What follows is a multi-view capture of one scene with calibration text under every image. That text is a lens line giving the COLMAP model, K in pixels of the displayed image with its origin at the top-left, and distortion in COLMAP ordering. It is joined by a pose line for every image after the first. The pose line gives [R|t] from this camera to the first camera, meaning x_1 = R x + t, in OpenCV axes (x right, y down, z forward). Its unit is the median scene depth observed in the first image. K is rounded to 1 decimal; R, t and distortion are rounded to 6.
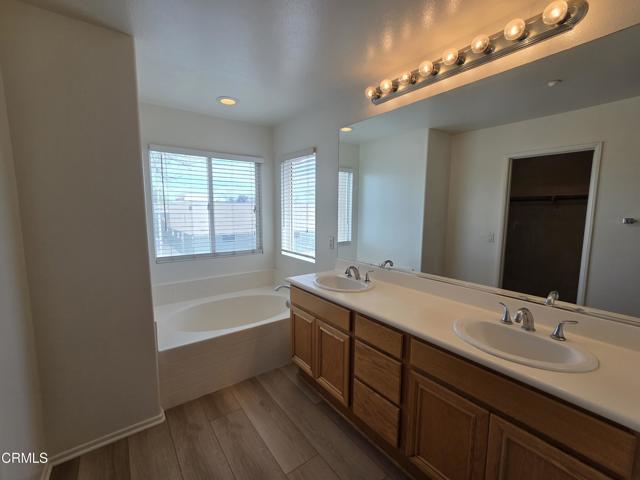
lens RADIAL K [[269.5, 0, 323.3], [0, 269.5, 241.1], [0, 0, 1]] dist [-0.024351, -0.000147]
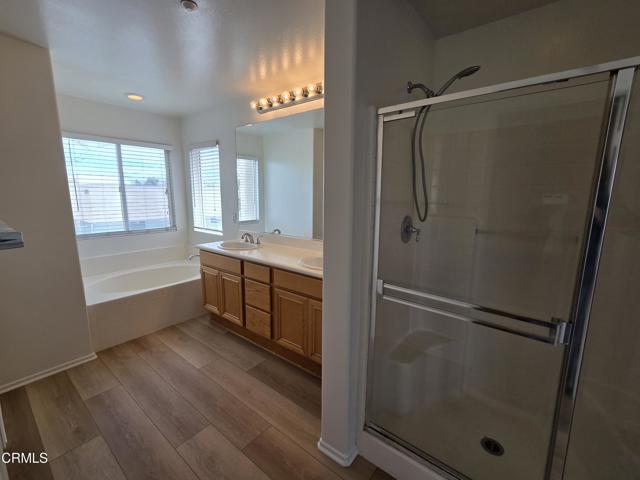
lens RADIAL K [[269.5, 0, 323.3], [0, 269.5, 241.1], [0, 0, 1]] dist [-0.024351, -0.000147]
pose [[0.963283, -0.040922, 0.265352, 0.116628], [0.026068, 0.997902, 0.059261, 0.062572], [-0.267220, -0.050168, 0.962329, -0.416787]]
